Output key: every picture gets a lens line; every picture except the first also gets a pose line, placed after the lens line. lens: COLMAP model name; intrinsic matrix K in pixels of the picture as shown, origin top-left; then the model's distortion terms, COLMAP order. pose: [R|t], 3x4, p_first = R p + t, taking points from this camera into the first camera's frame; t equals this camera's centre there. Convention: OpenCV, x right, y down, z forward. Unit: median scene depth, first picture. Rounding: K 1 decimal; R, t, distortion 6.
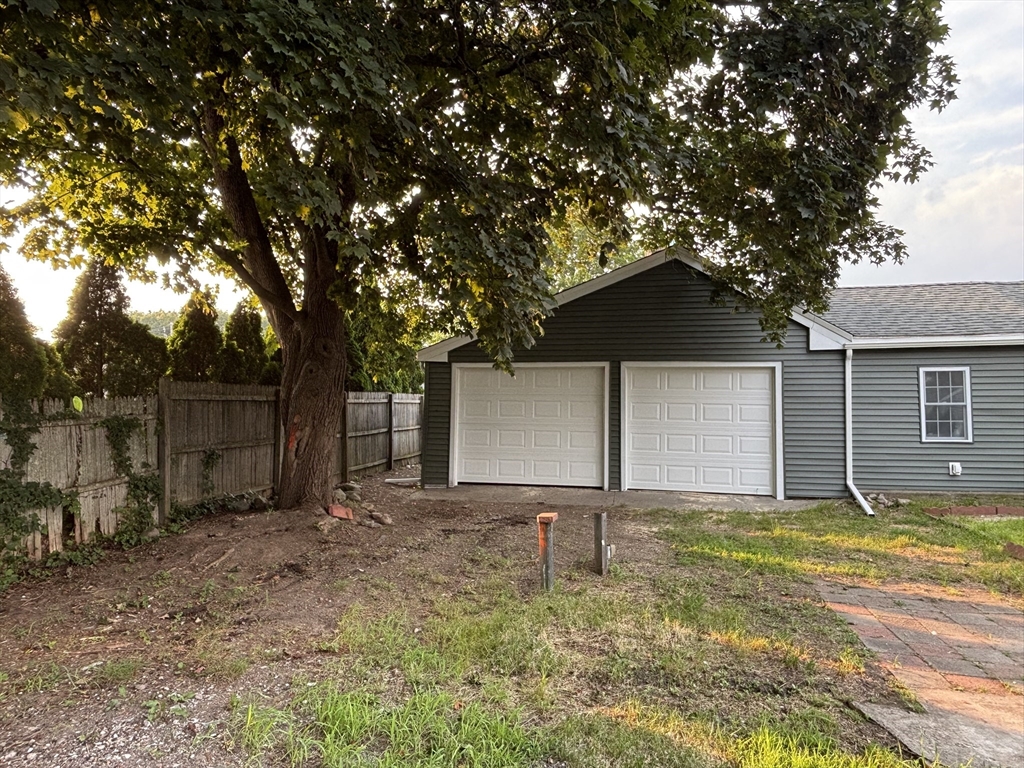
lens RADIAL K [[674.9, 0, 515.1], [0, 674.9, 391.6], [0, 0, 1]] dist [0.057356, -0.066080]
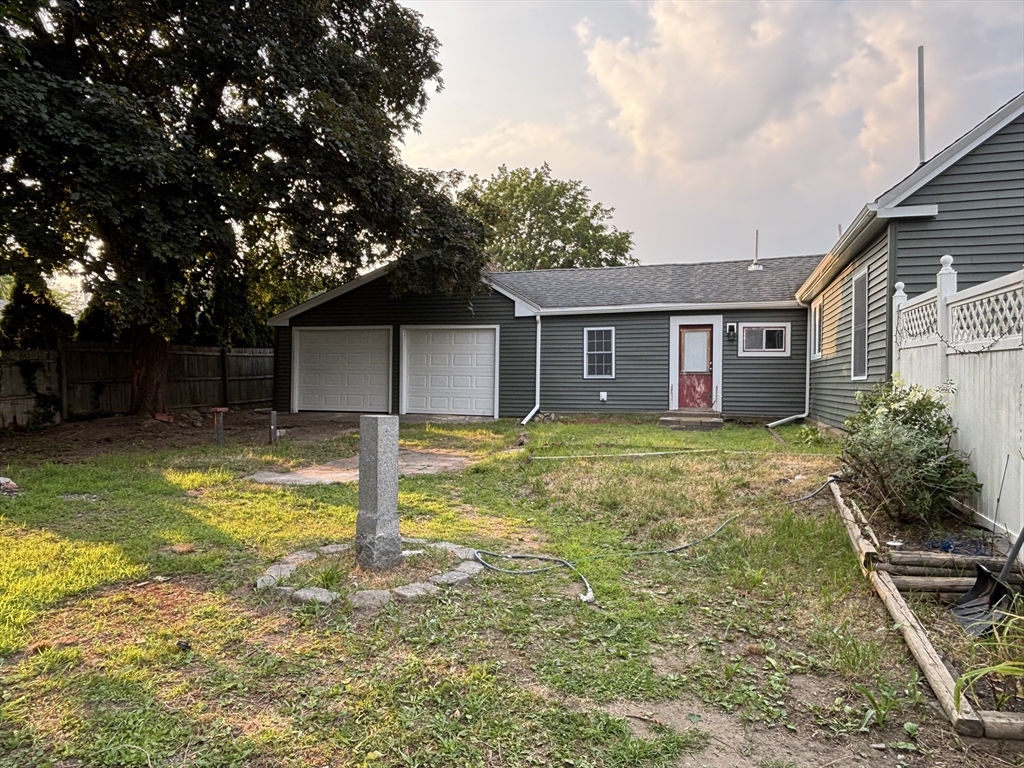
lens RADIAL K [[674.9, 0, 515.1], [0, 674.9, 391.6], [0, 0, 1]] dist [0.057356, -0.066080]
pose [[0.997271, -0.002677, -0.073782, 0.560644], [0.007056, 0.998224, 0.059150, 0.014912], [0.073493, -0.059509, 0.995519, -0.467412]]
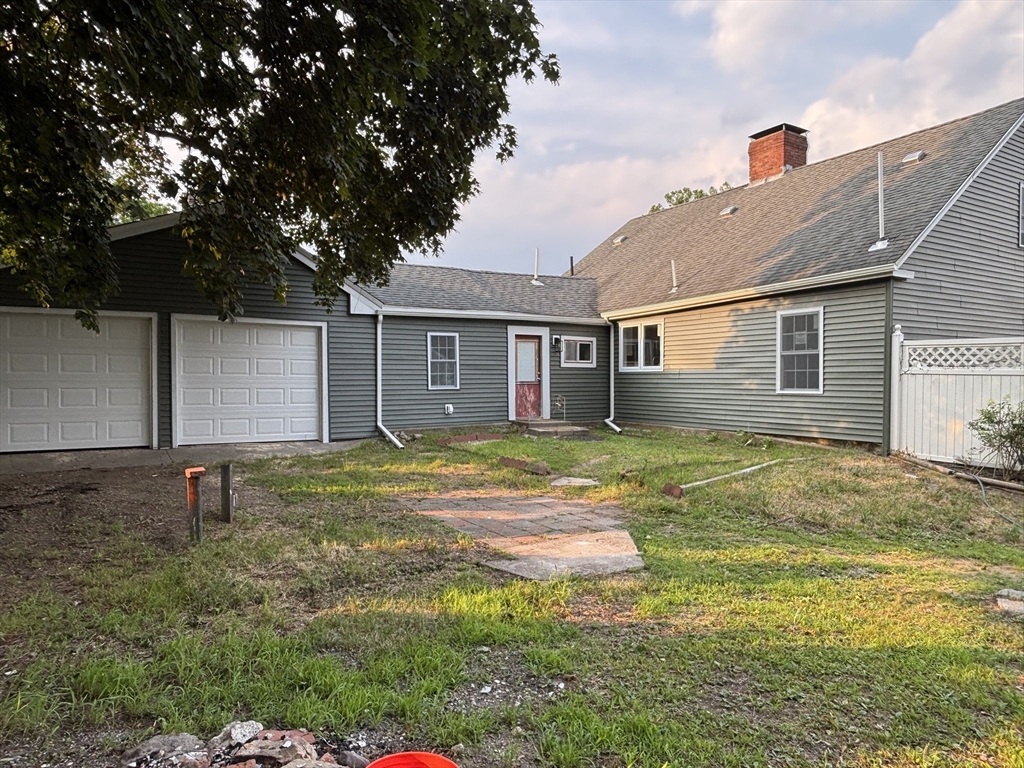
lens RADIAL K [[674.9, 0, 515.1], [0, 674.9, 391.6], [0, 0, 1]] dist [0.057356, -0.066080]
pose [[0.719052, -0.025243, 0.694497, -0.183295], [-0.025370, 0.997721, 0.062531, -0.007470], [-0.694493, -0.062582, 0.716773, -0.039961]]
